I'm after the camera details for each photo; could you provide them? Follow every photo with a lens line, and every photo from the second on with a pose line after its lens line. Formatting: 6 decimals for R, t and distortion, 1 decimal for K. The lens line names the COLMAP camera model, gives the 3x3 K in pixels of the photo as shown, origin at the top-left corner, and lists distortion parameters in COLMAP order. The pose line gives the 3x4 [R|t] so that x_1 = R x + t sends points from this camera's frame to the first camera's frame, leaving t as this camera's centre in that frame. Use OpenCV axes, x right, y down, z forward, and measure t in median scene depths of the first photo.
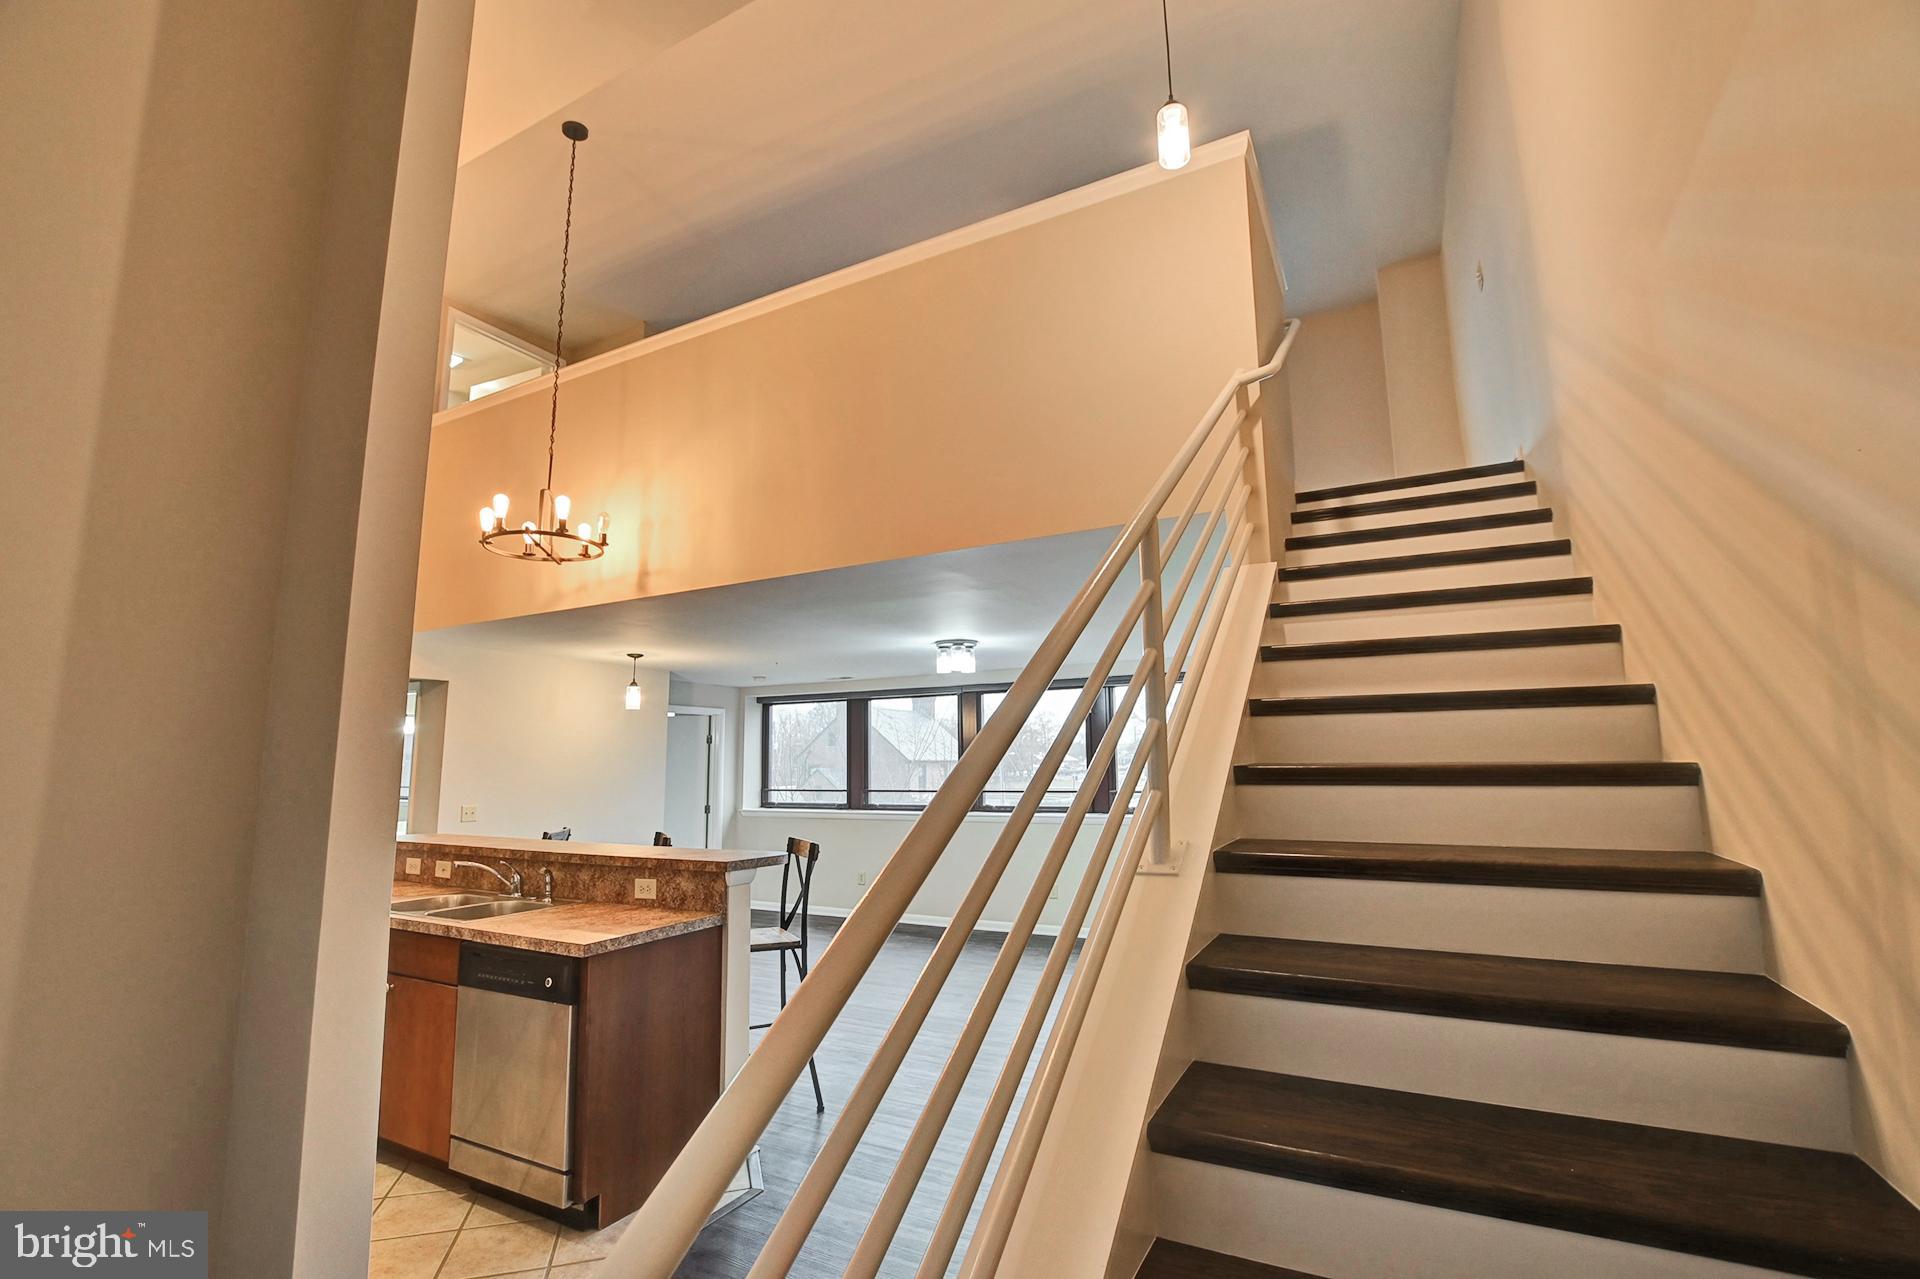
lens RADIAL K [[853.4, 0, 963.0], [0, 853.4, 643.8], [0, 0, 1]] dist [-0.038166, 0.007029]
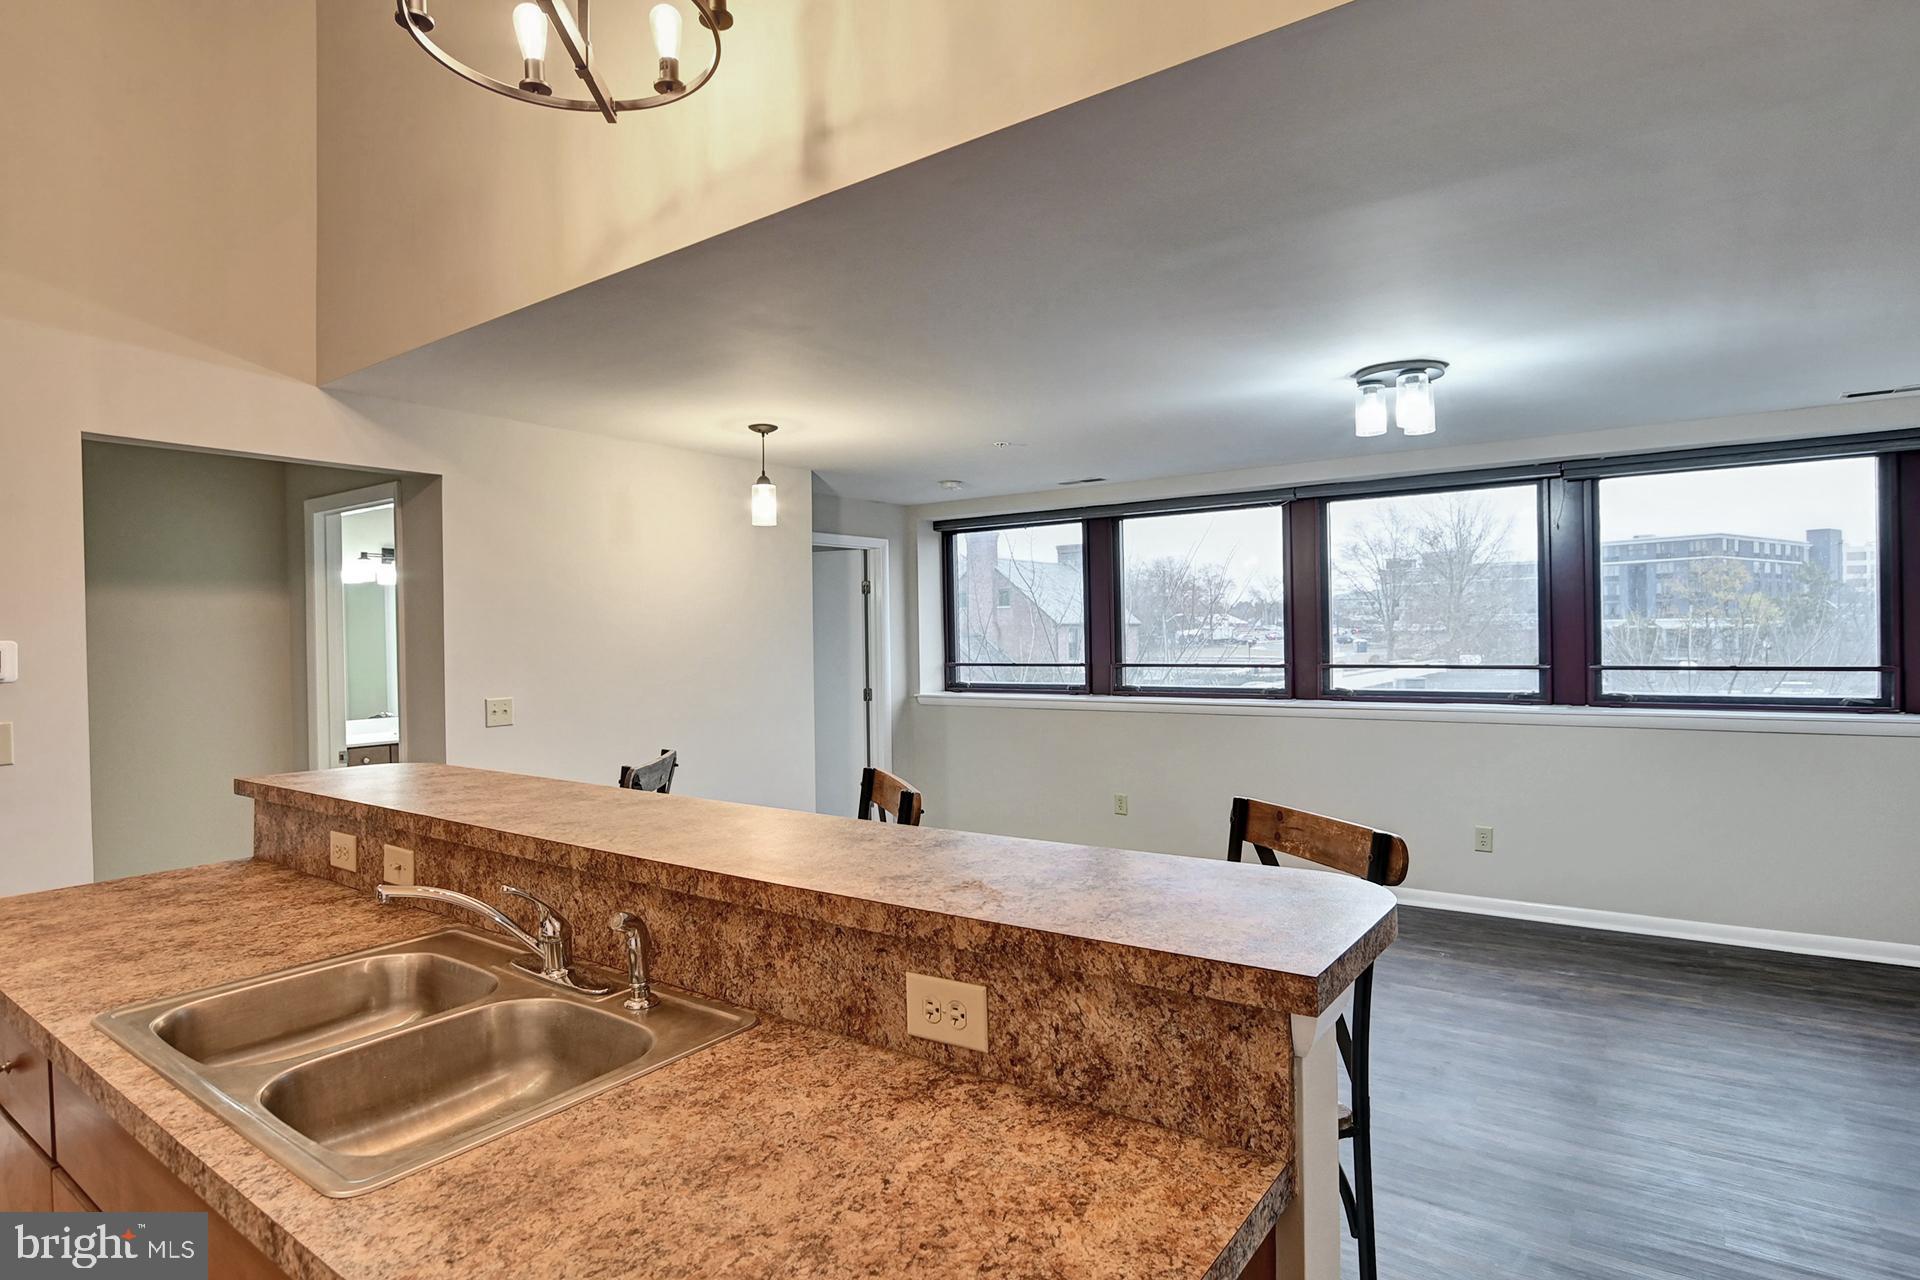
lens RADIAL K [[993.5, 0, 958.8], [0, 993.5, 642.4], [0, 0, 1]] dist [-0.022209, 0.001041]
pose [[0.990886, -0.006403, -0.134552, -0.186233], [0.026892, 0.988165, 0.151017, 0.061247], [0.131993, -0.153259, 0.979331, 0.389864]]
